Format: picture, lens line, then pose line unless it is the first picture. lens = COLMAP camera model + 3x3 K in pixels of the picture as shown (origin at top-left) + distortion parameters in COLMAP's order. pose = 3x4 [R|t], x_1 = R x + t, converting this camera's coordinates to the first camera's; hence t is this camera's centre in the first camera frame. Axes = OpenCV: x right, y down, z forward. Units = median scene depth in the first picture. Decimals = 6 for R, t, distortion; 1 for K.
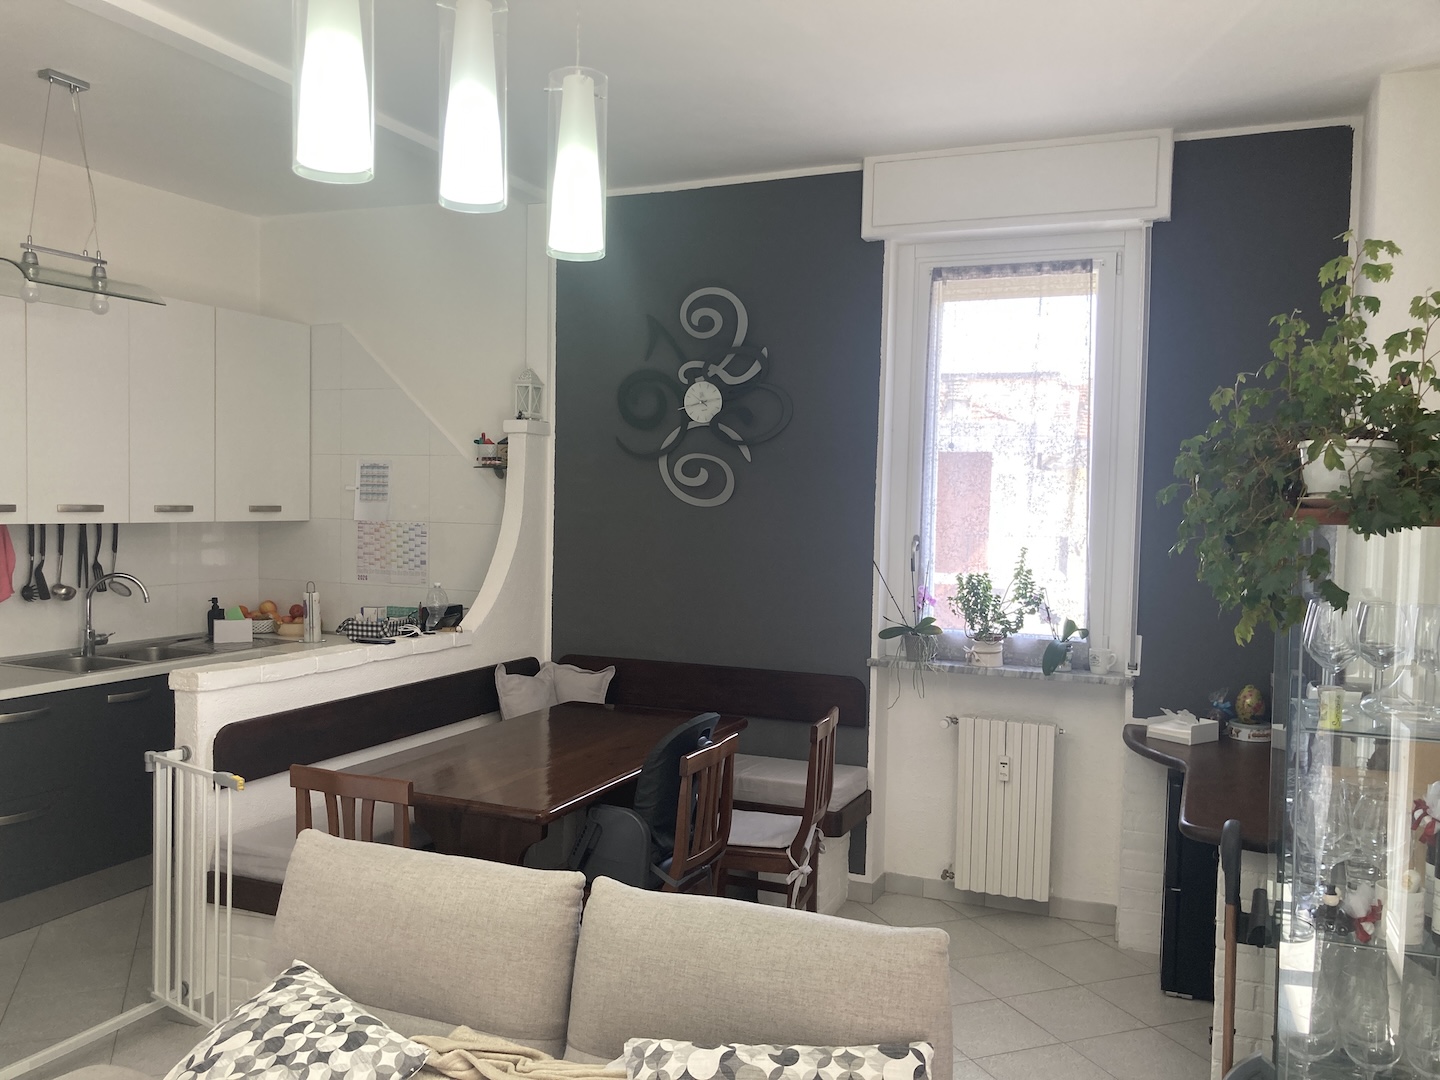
lens RADIAL K [[1176.6, 0, 722.9], [0, 1176.6, 540.2], [0, 0, 1]] dist [0.010460, -0.011798]
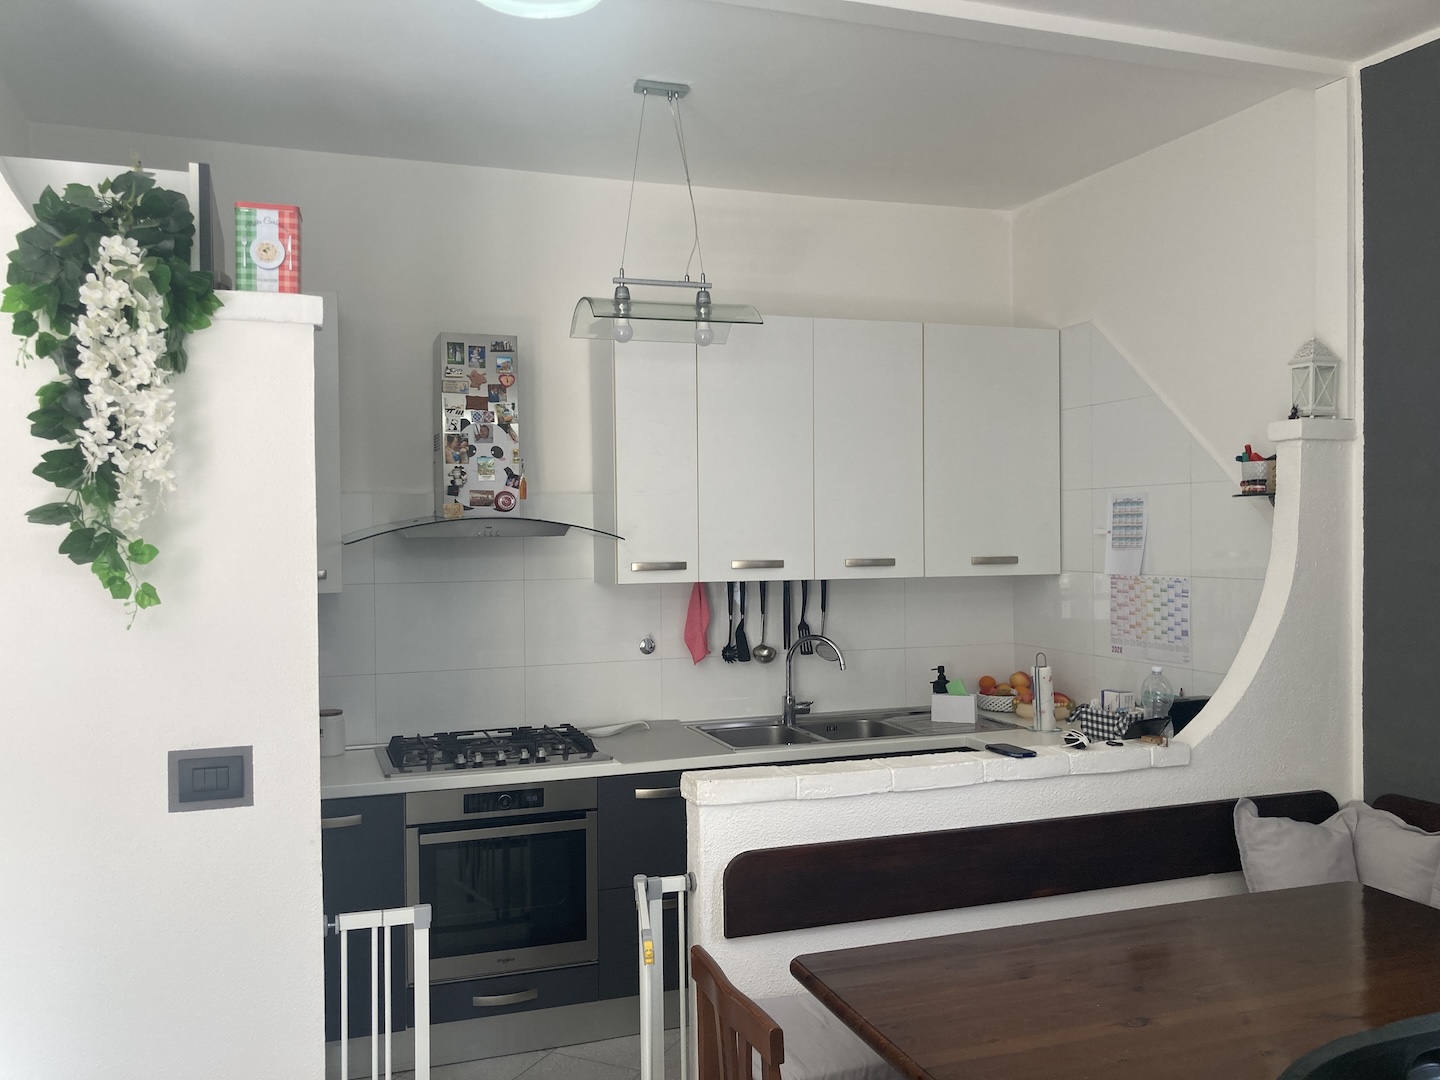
lens RADIAL K [[1176.6, 0, 697.7], [0, 1176.6, 558.5], [0, 0, 1]] dist [0.010460, -0.011798]
pose [[0.659094, -0.010859, -0.751982, 0.095469], [-0.003068, 0.999849, -0.017127, -0.014257], [0.752054, 0.013596, 0.658961, 0.327623]]
